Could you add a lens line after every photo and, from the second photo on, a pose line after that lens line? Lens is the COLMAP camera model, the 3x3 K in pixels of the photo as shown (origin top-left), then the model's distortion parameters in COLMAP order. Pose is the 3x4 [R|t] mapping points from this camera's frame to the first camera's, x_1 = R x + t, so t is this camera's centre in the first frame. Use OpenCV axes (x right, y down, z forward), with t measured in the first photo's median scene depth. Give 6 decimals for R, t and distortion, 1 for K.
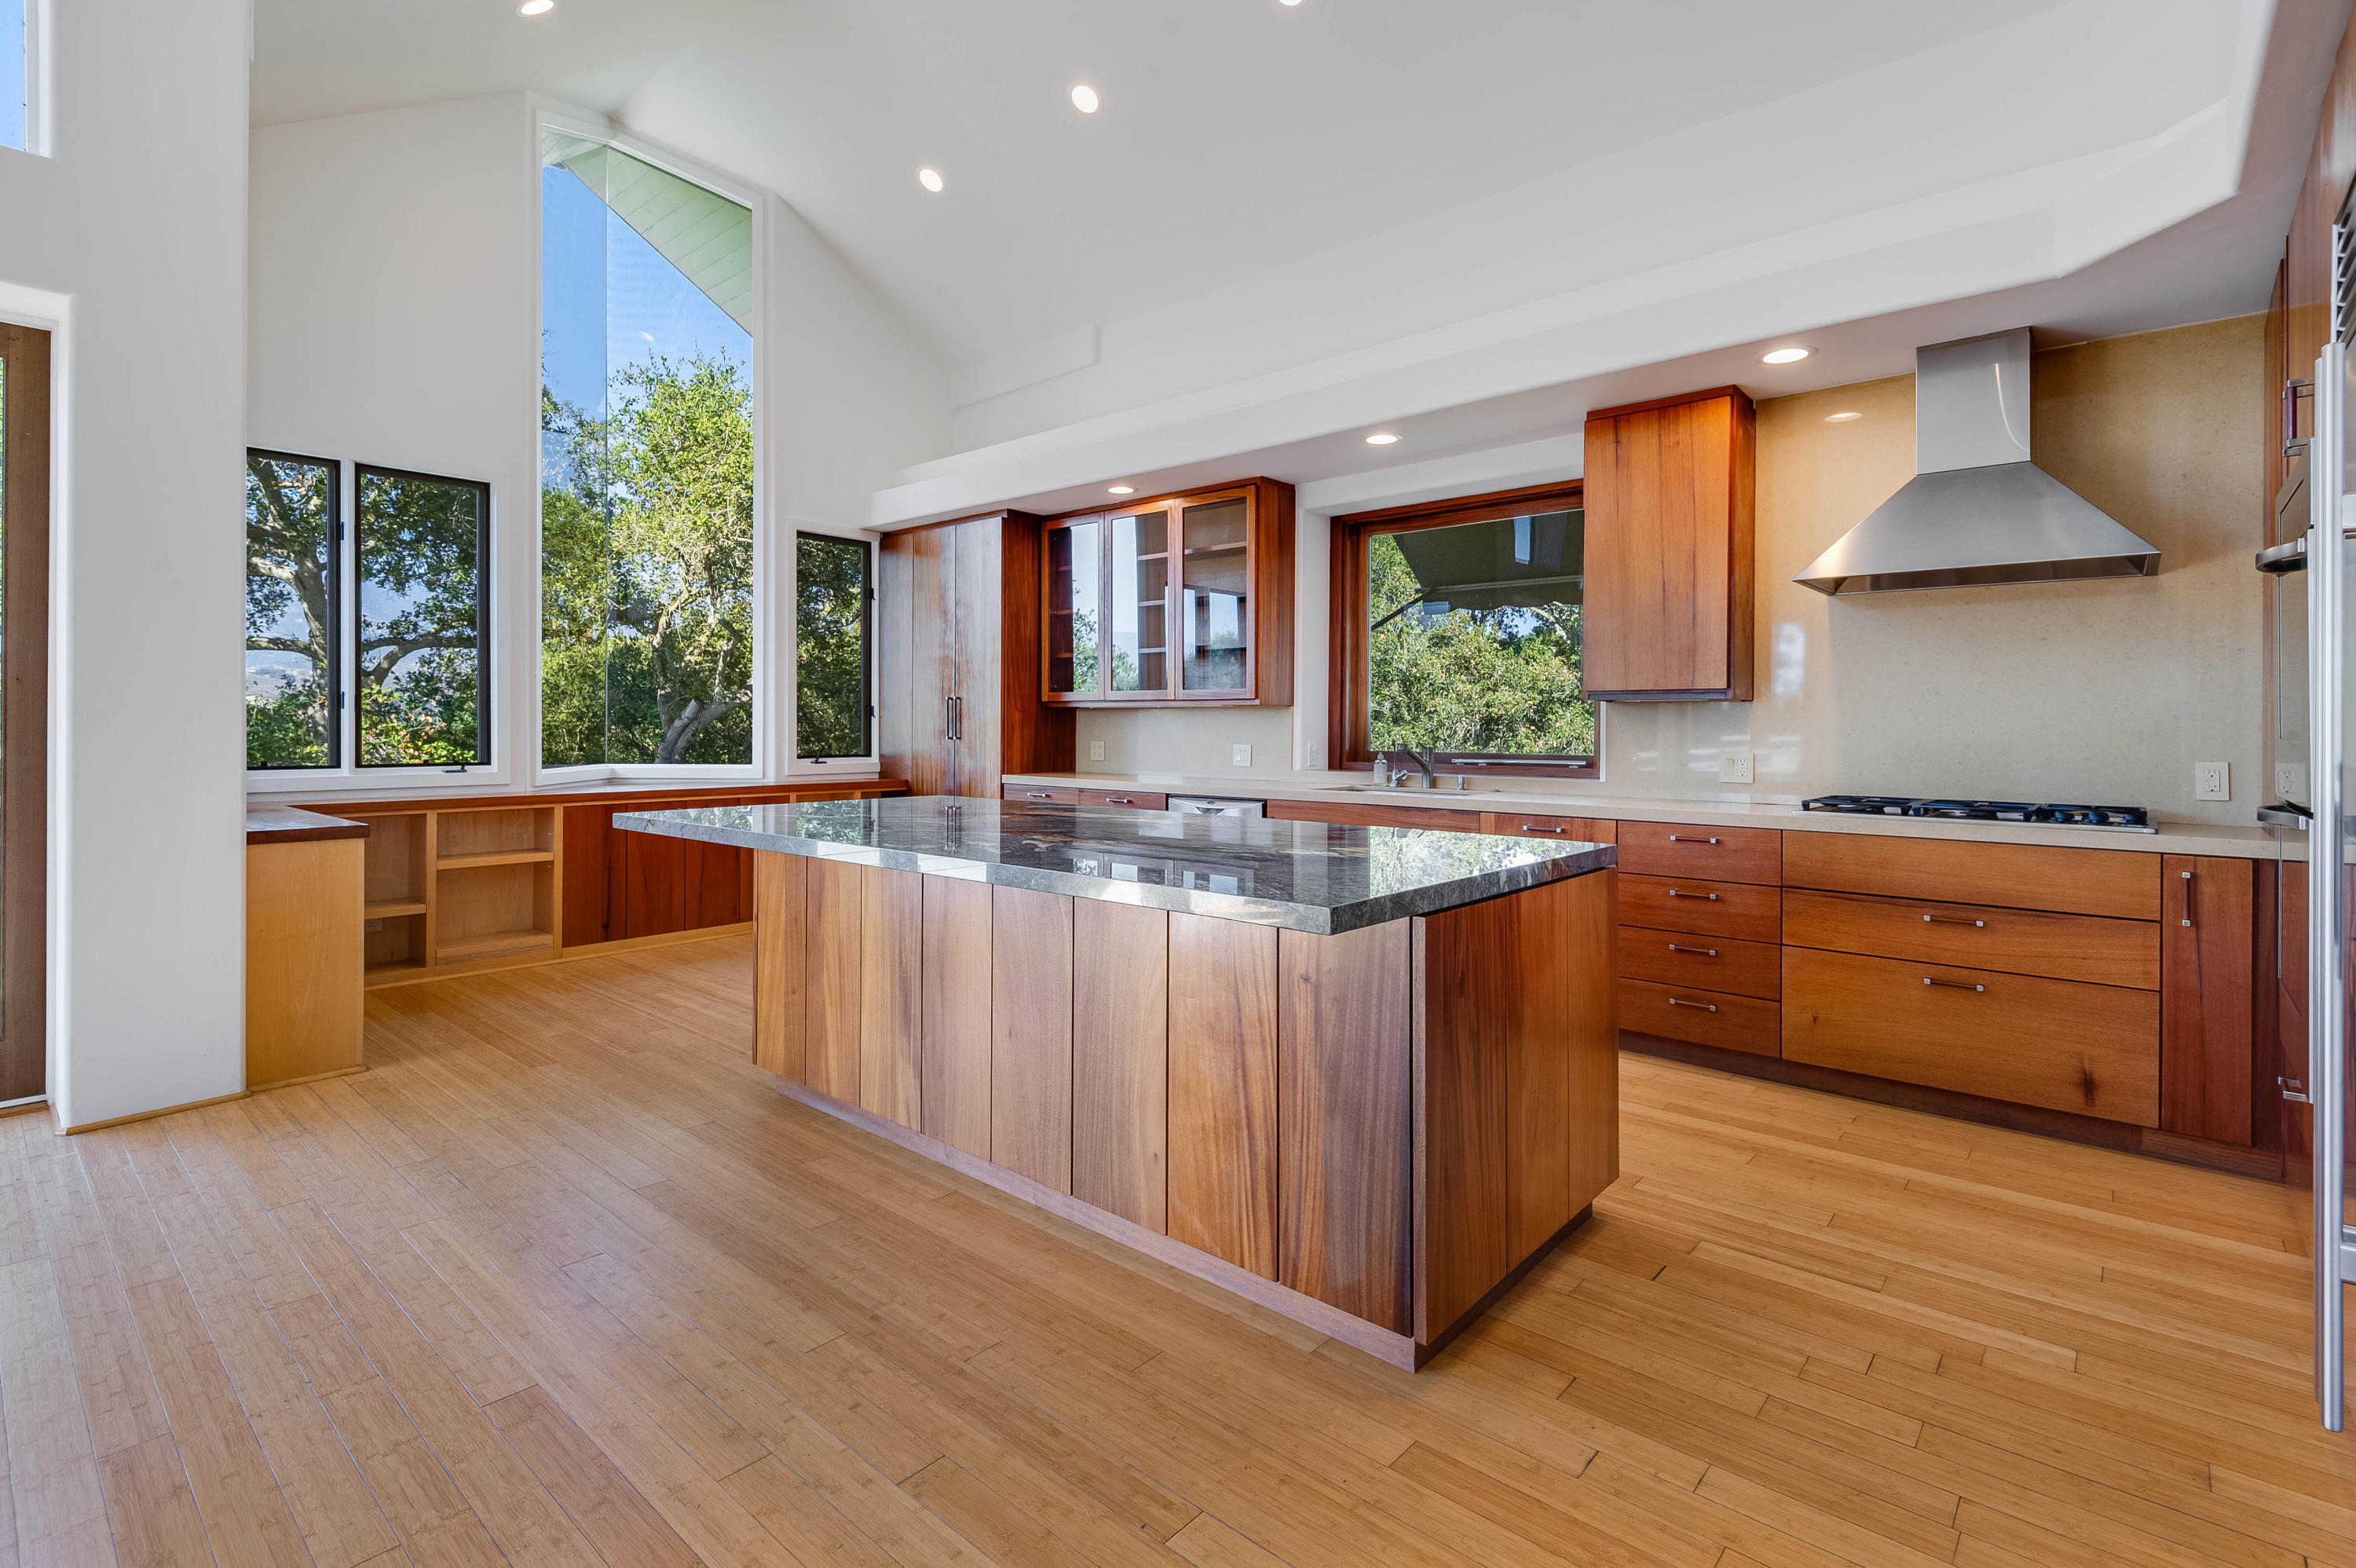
lens RADIAL K [[1087.6, 0, 1158.8], [0, 1087.6, 717.1], [0, 0, 1]] dist [0.020133, -0.010767]
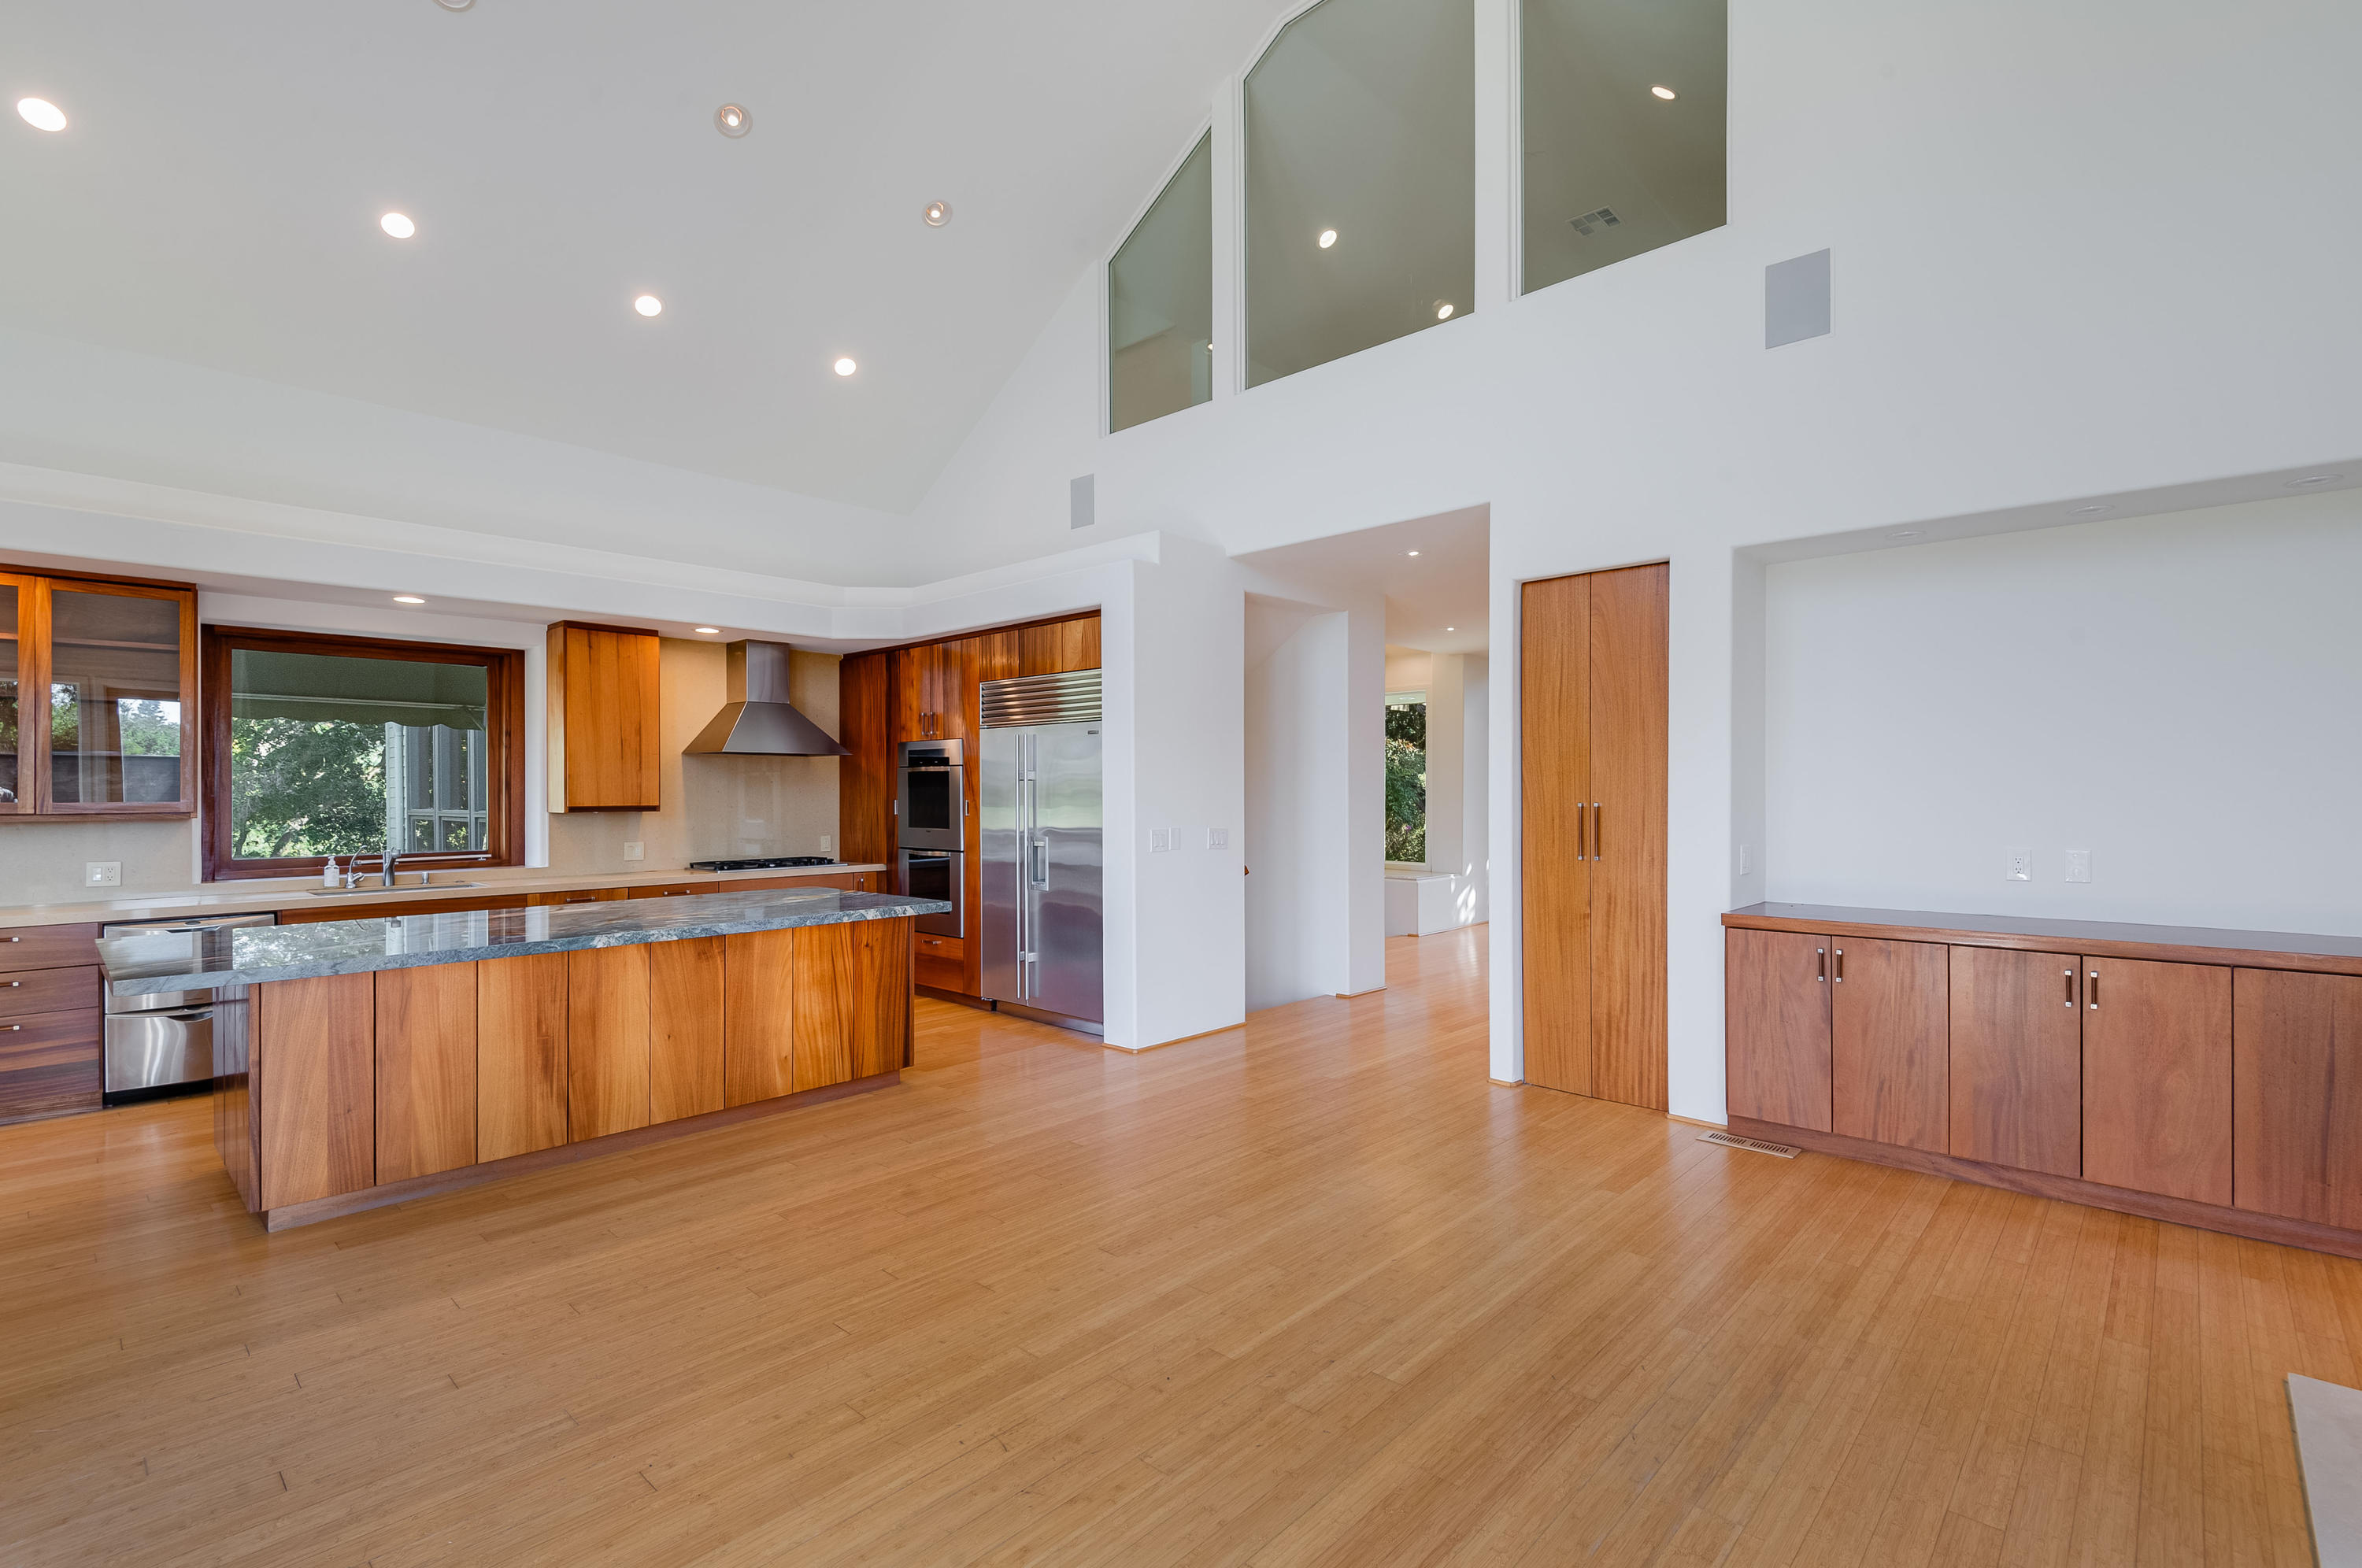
lens RADIAL K [[1090.3, 0, 1179.5], [0, 1090.3, 791.7], [0, 0, 1]] dist [0.020133, -0.010767]
pose [[0.011786, 0.003499, 0.999924, -0.917968], [-0.011307, 0.999930, -0.003366, -0.042891], [-0.999867, -0.011267, 0.011825, 0.111805]]
